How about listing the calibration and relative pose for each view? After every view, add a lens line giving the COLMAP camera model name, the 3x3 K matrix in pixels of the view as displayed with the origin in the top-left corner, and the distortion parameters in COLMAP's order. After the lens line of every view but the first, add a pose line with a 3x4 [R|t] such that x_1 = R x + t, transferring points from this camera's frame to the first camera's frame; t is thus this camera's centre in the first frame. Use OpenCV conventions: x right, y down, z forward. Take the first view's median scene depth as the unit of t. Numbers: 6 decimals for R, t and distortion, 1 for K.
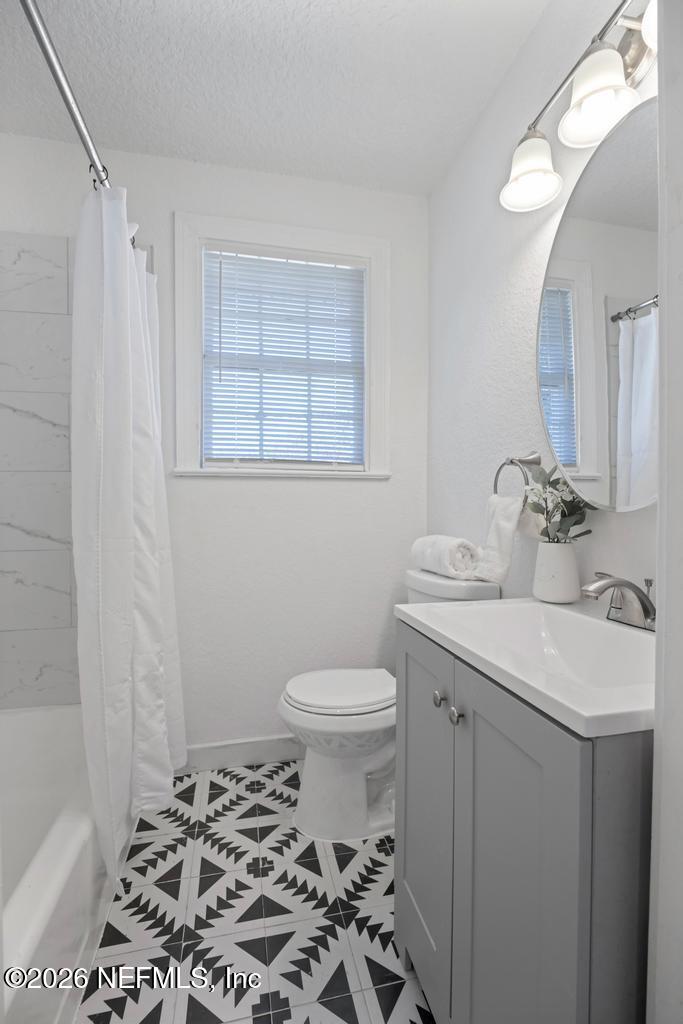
lens RADIAL K [[459.1, 0, 337.9], [0, 459.1, 515.7], [0, 0, 1]] dist [-0.007941, 0.003186]
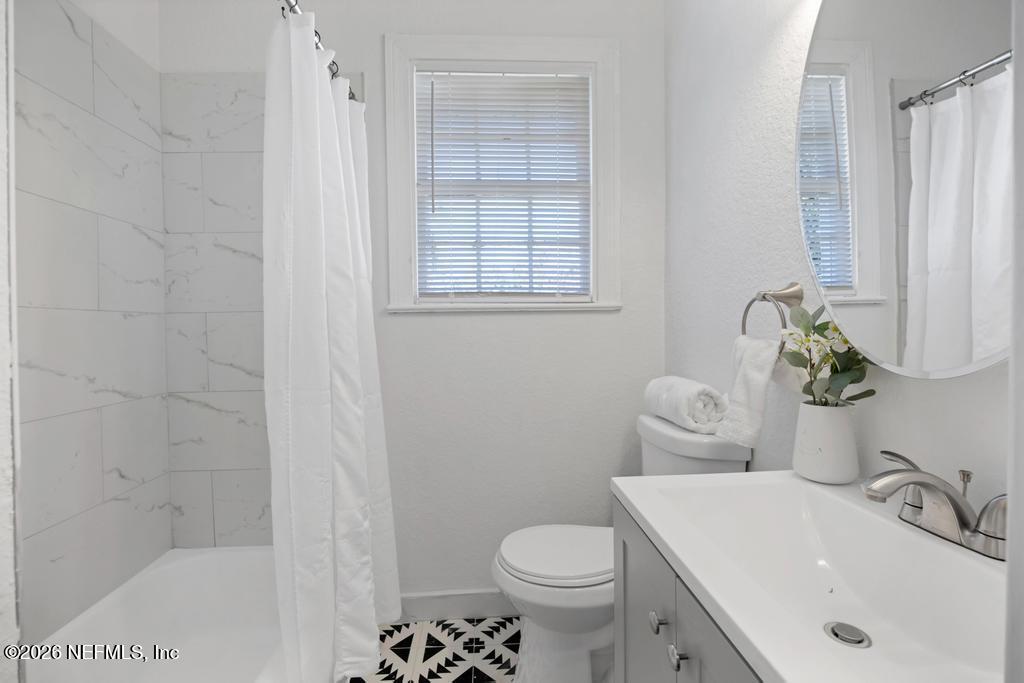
lens RADIAL K [[459.1, 0, 512.4], [0, 459.1, 337.1], [0, 0, 1]] dist [-0.007941, 0.003186]
pose [[0.987010, -0.009277, -0.160388, 0.055426], [0.011373, 0.999861, 0.012154, -0.048221], [0.160253, -0.013820, 0.986979, 0.104356]]
